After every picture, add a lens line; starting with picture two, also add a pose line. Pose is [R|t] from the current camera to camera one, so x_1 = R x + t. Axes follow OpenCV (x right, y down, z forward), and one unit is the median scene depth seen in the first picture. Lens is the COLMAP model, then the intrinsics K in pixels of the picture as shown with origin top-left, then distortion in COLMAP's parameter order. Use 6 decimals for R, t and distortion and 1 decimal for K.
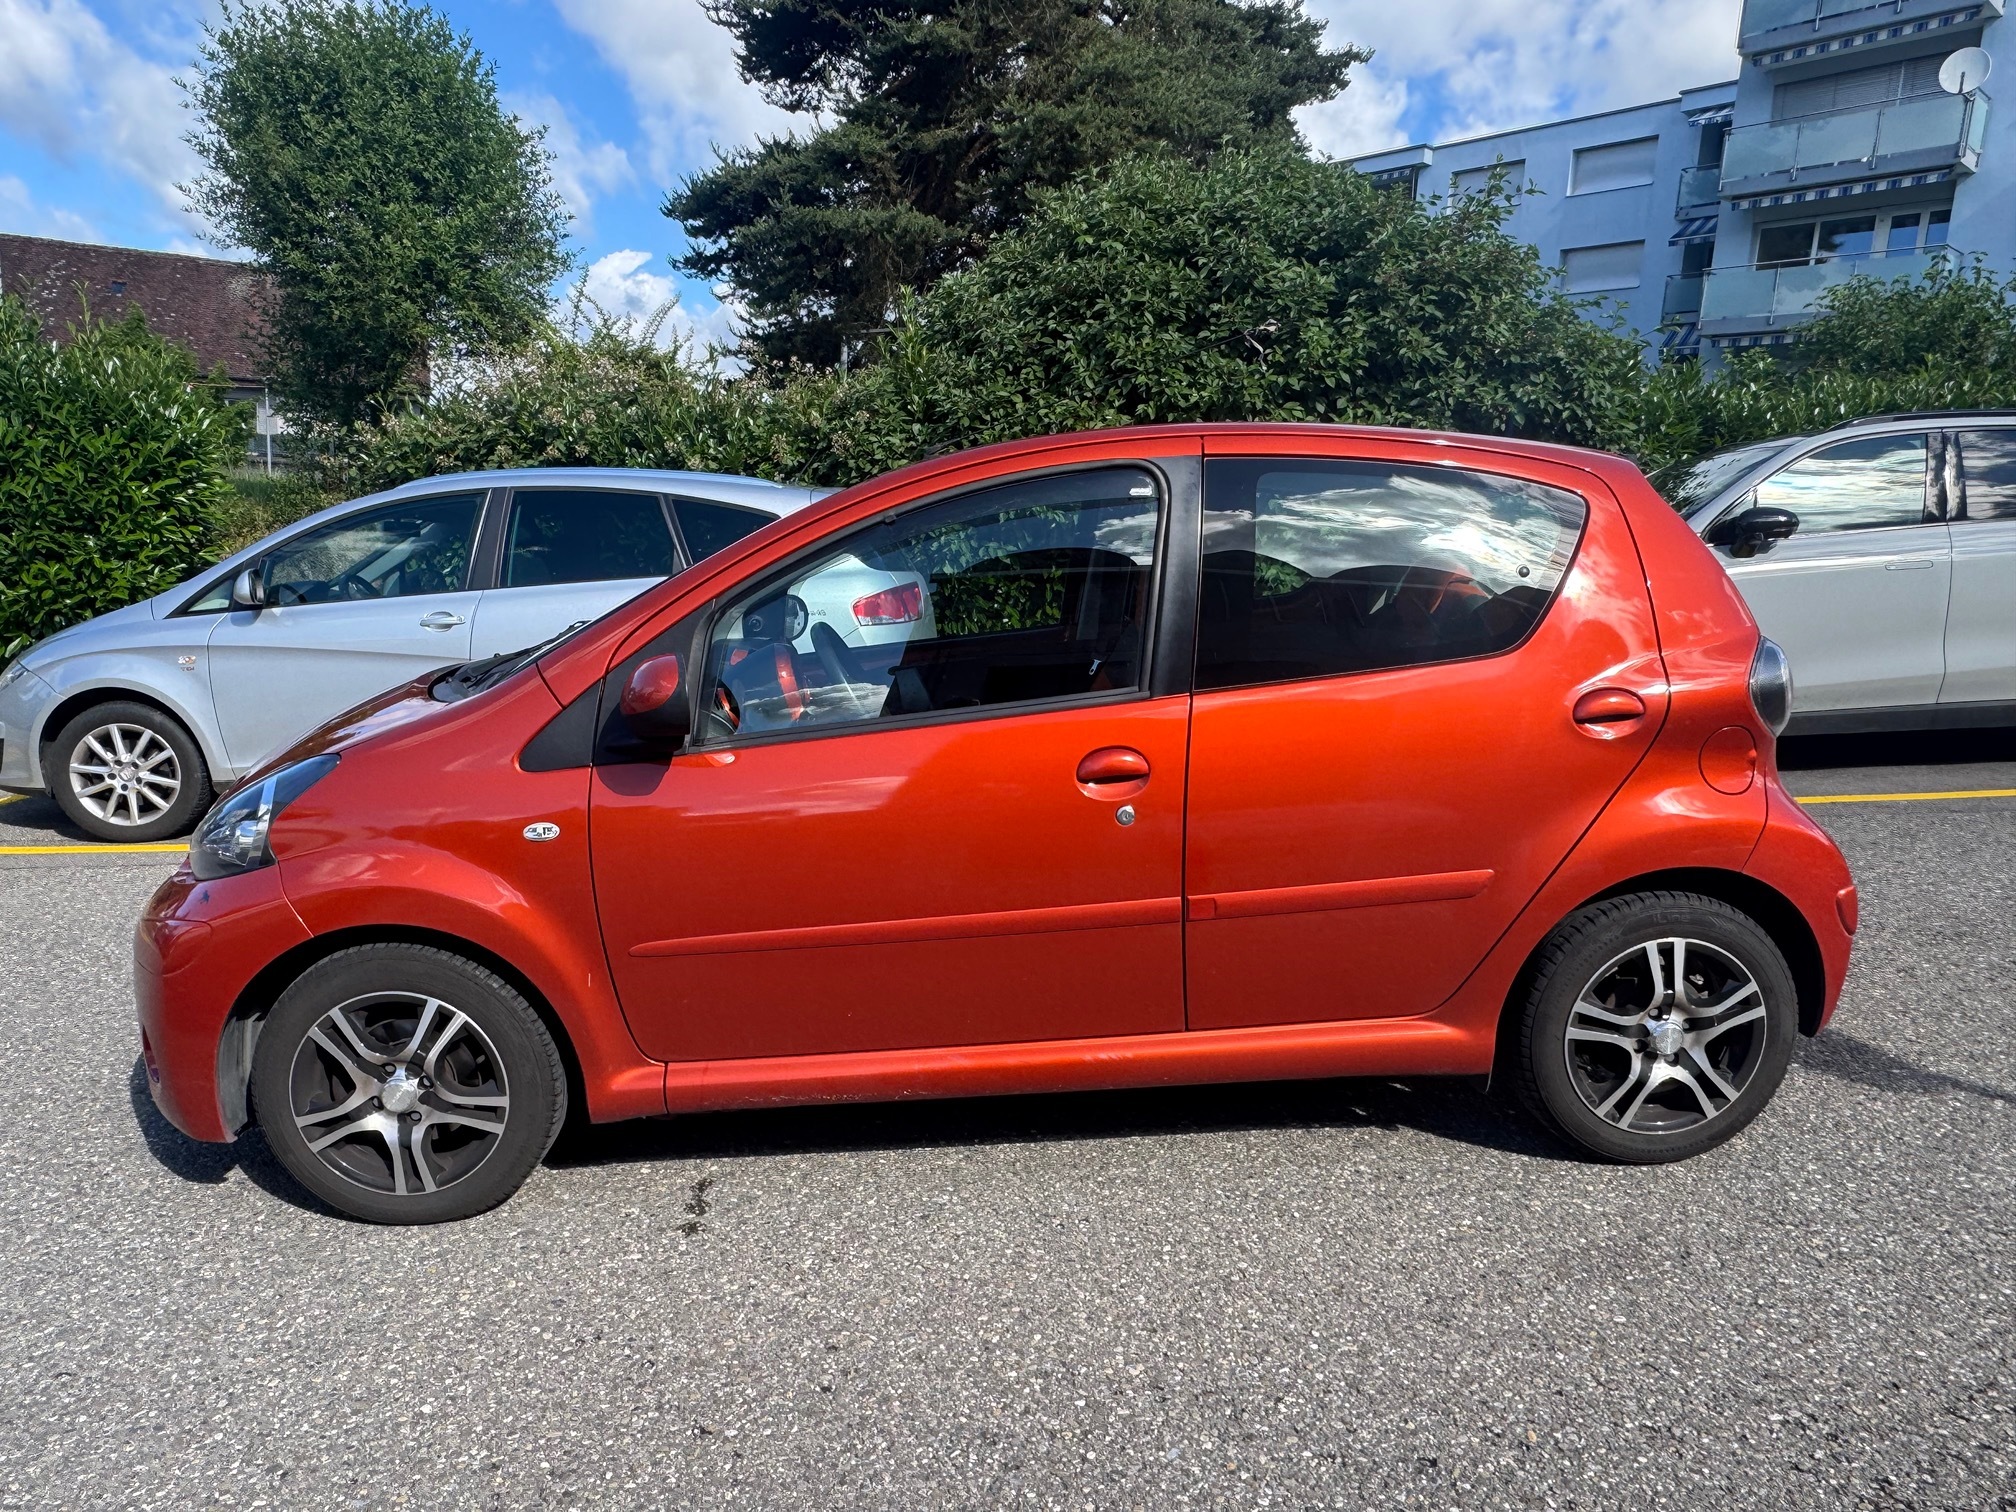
lens RADIAL K [[1310.1, 0, 1006.5], [0, 1310.1, 767.7], [0, 0, 1]] dist [-0.003958, 0.003204]
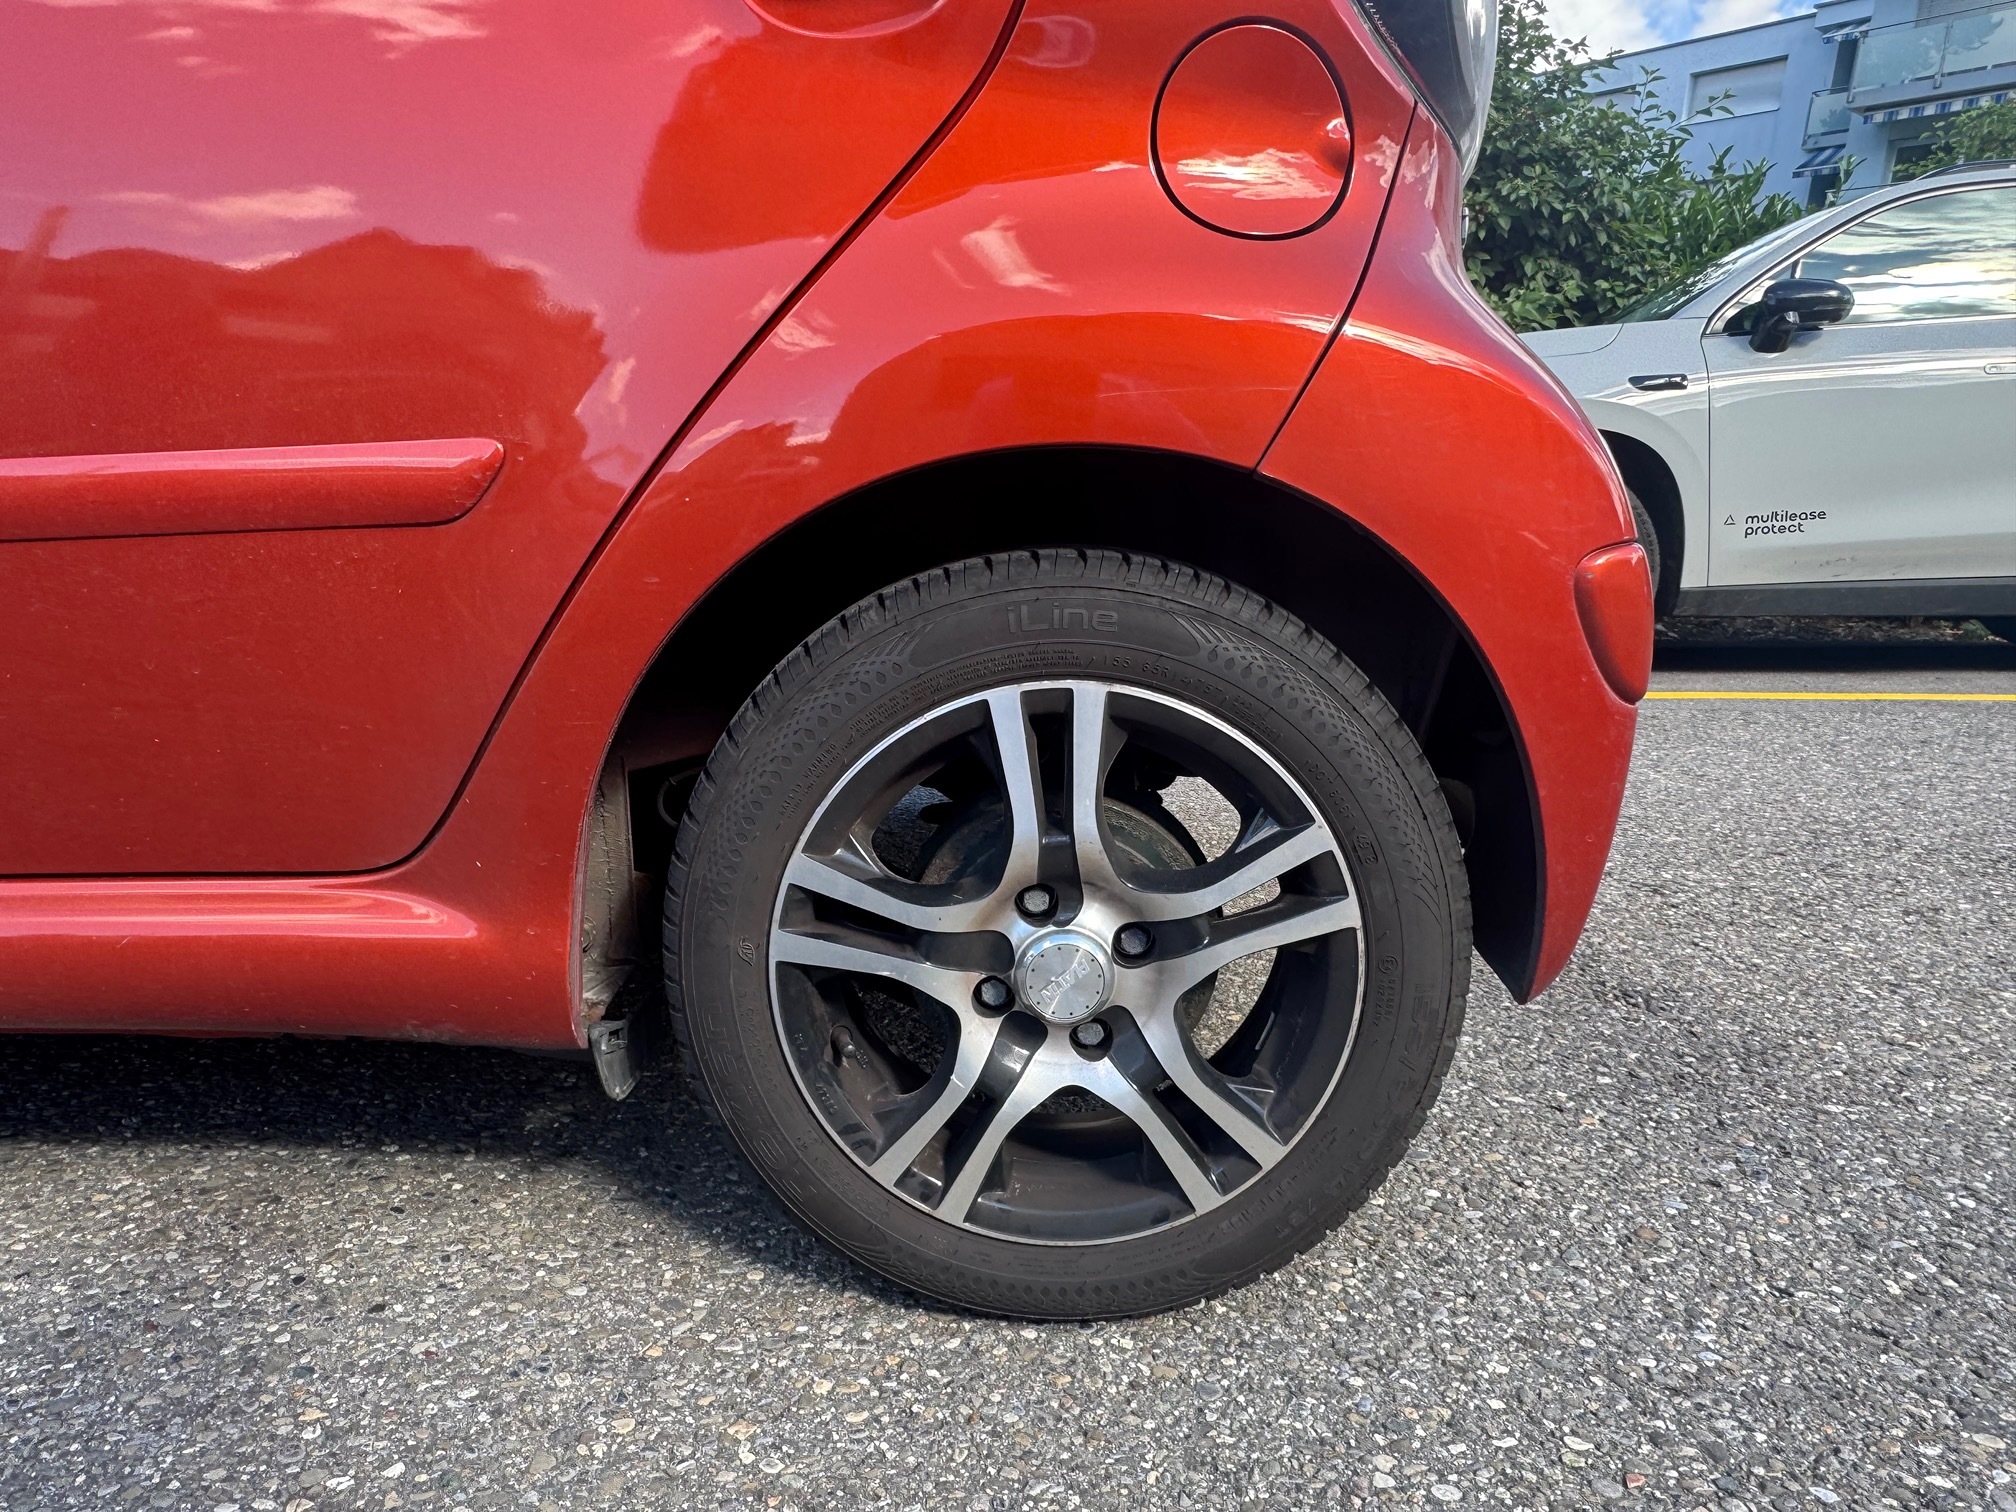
lens RADIAL K [[1310.1, 0, 995.3], [0, 1310.1, 757.9], [0, 0, 1]] dist [-0.003958, 0.003204]
pose [[0.996290, 0.043505, -0.074259, 0.499443], [-0.042569, 0.998994, 0.014132, 0.141881], [0.074799, -0.010918, 0.997139, 0.639446]]
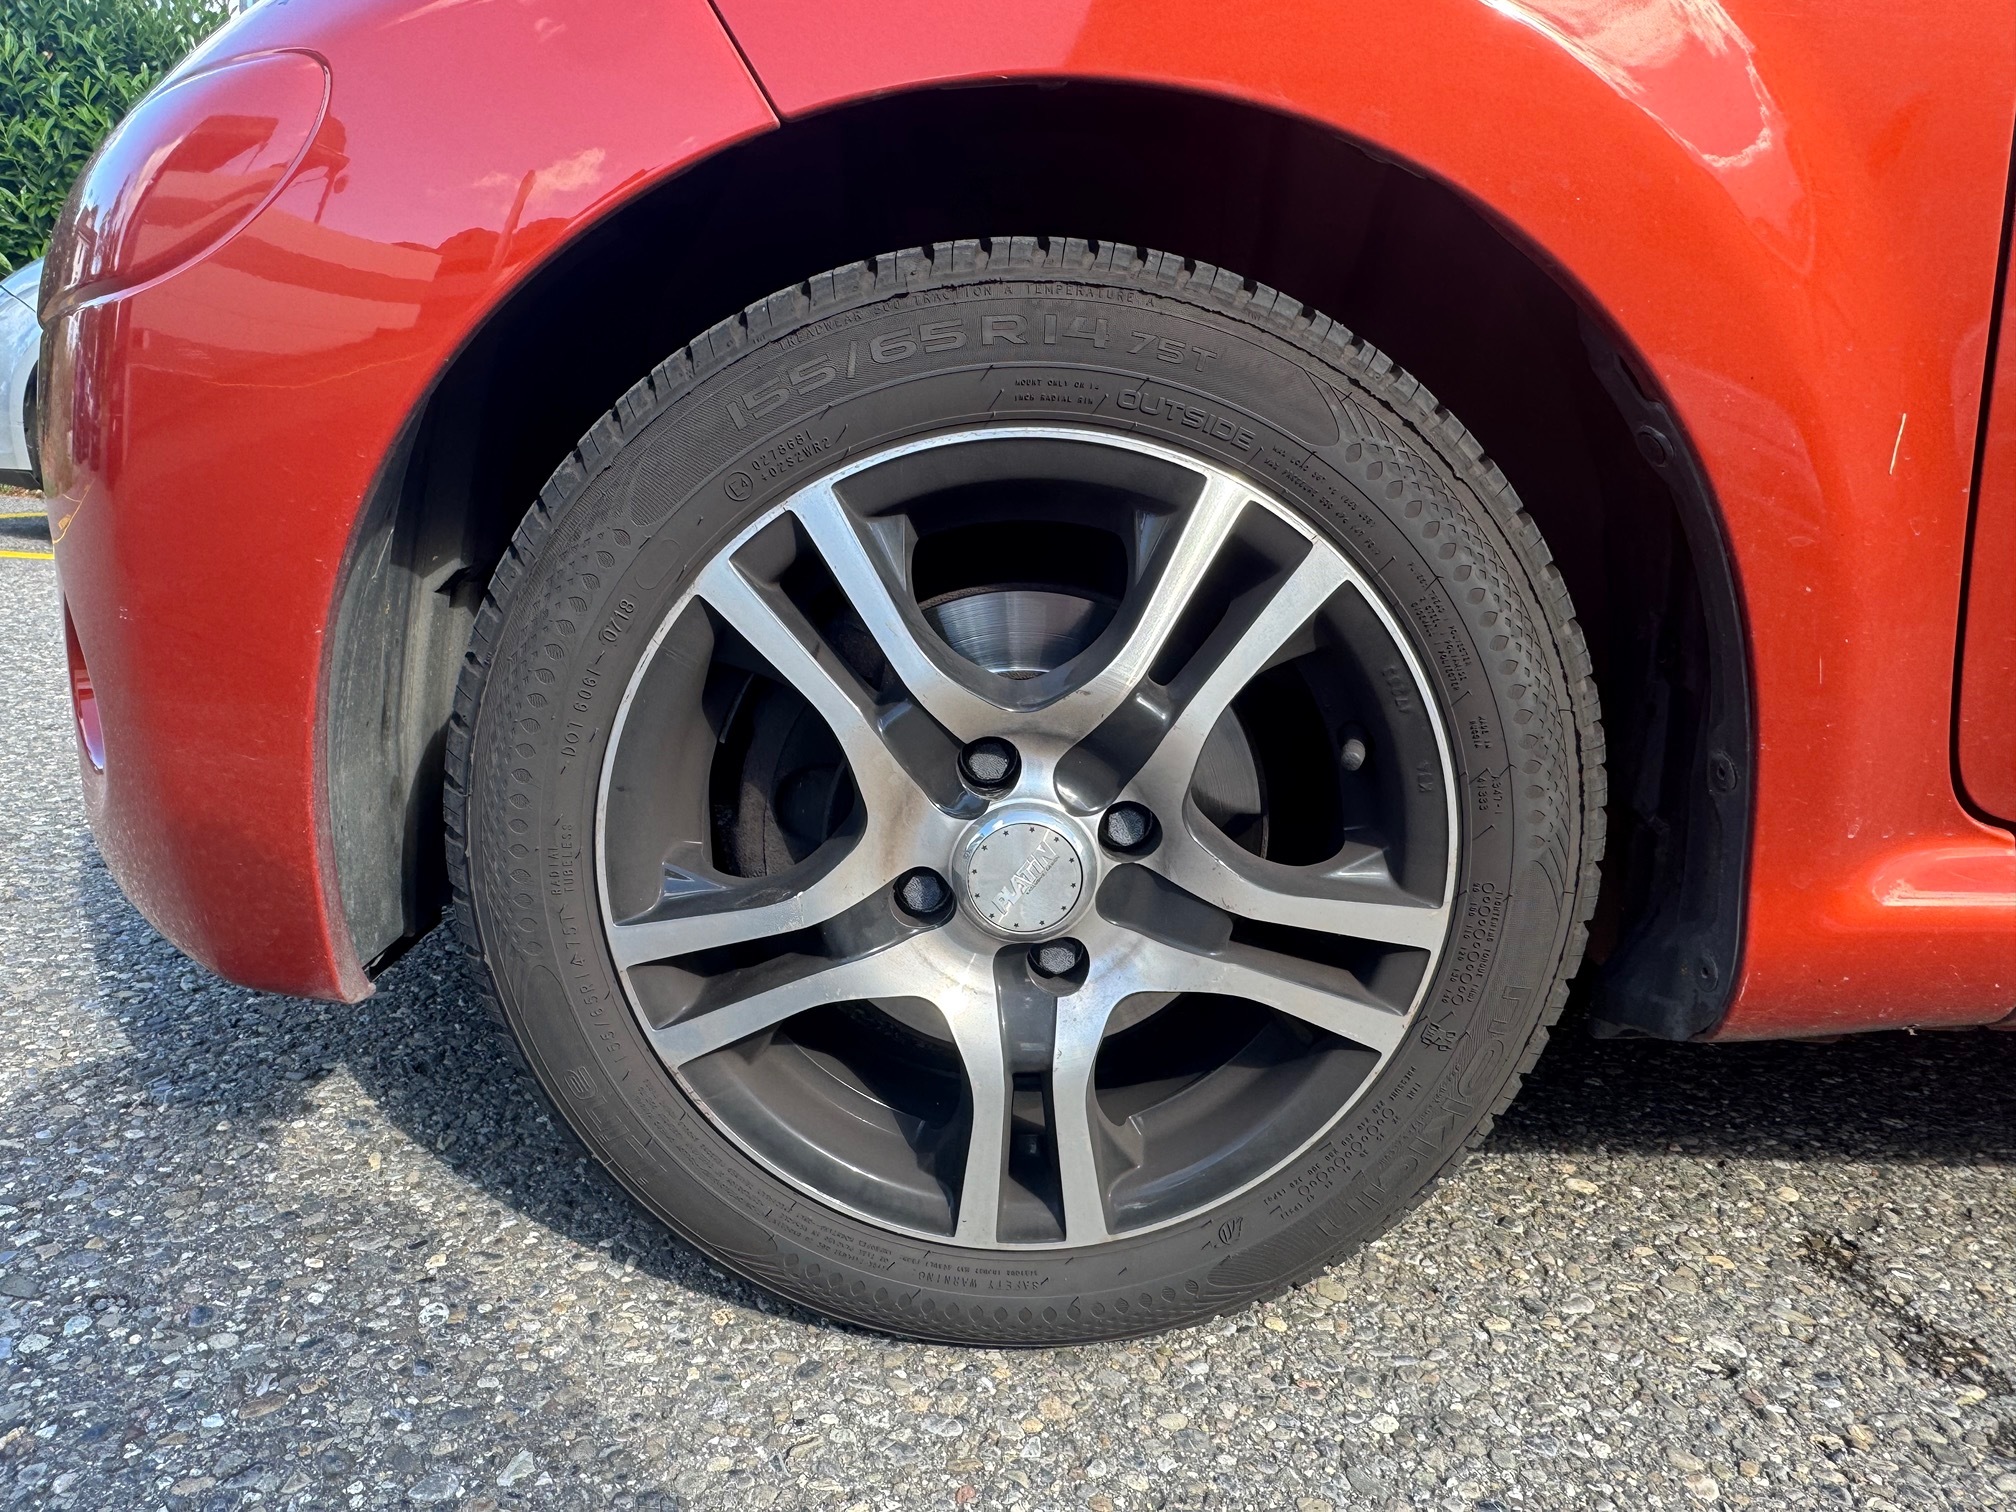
lens RADIAL K [[1310.1, 0, 990.3], [0, 1310.1, 760.7], [0, 0, 1]] dist [-0.003958, 0.003204]
pose [[0.996957, 0.071801, -0.030369, -0.434498], [-0.069756, 0.995524, 0.063764, 0.199892], [0.034812, -0.061451, 0.997503, 0.701490]]
